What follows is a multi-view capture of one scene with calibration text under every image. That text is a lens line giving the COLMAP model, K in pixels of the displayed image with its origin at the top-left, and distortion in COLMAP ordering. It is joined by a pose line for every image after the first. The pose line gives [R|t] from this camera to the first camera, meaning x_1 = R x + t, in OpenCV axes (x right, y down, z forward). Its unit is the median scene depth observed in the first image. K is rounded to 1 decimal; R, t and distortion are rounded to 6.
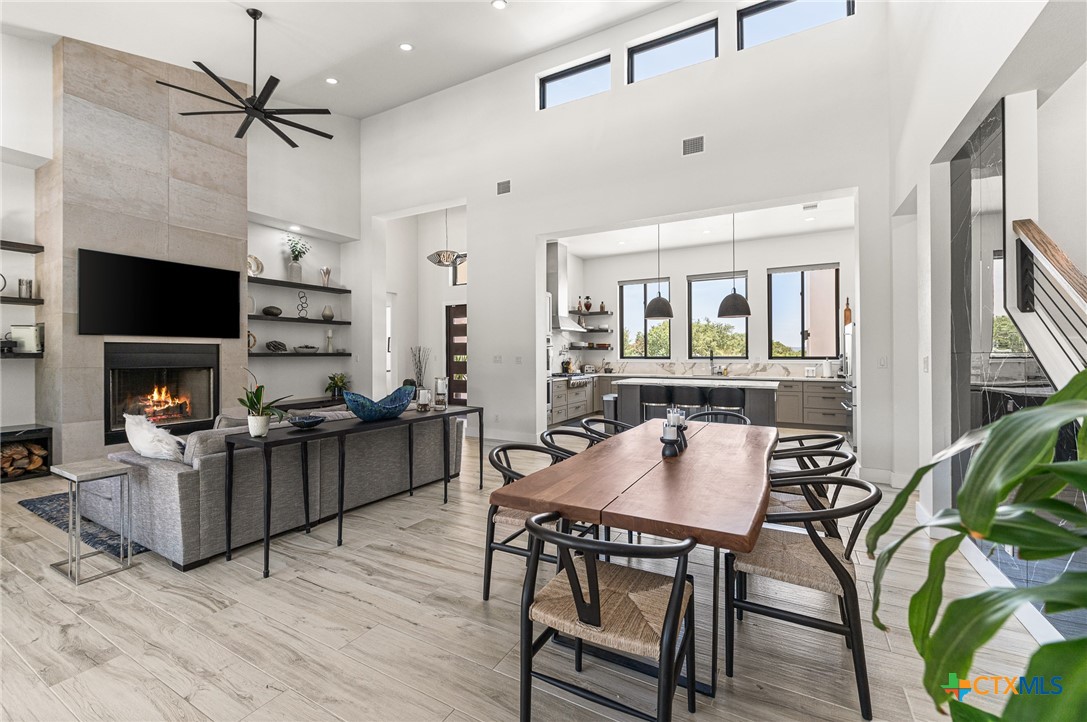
lens RADIAL K [[457.3, 0, 529.0], [0, 457.3, 365.6], [0, 0, 1]] dist [-0.002901, -0.001125]
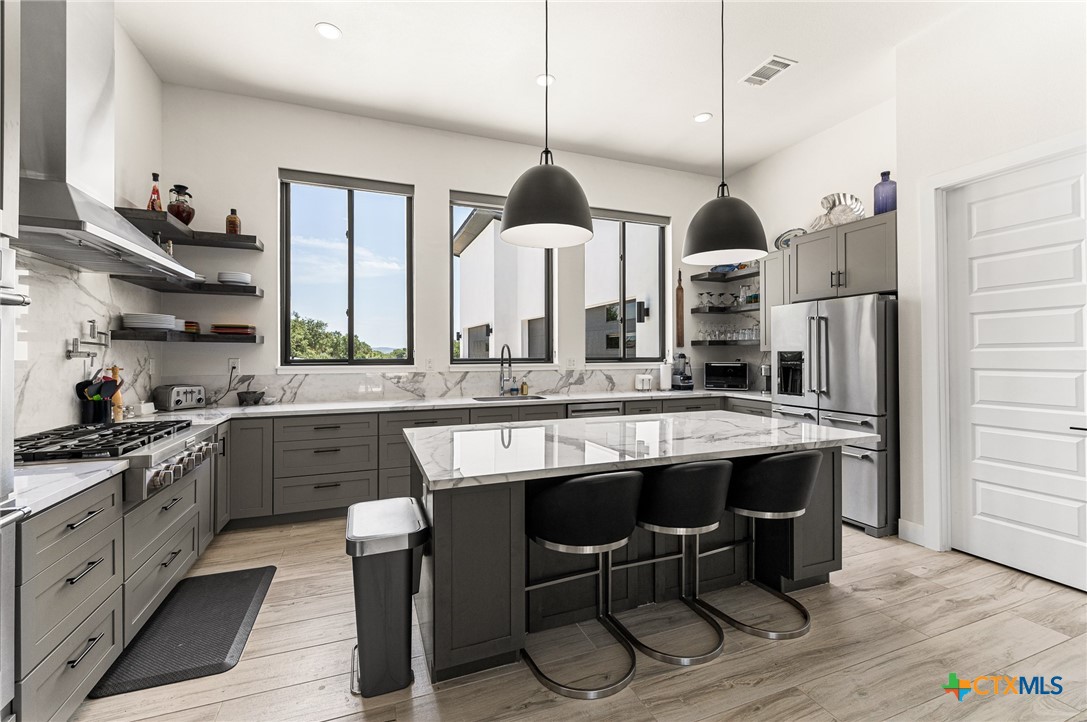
lens RADIAL K [[457.3, 0, 538.0], [0, 457.3, 351.1], [0, 0, 1]] dist [-0.002901, -0.001125]
pose [[0.628954, 0.004746, 0.777428, 0.033704], [0.019788, 0.999560, -0.022111, -0.015253], [-0.777191, 0.029290, 0.628583, 0.618577]]
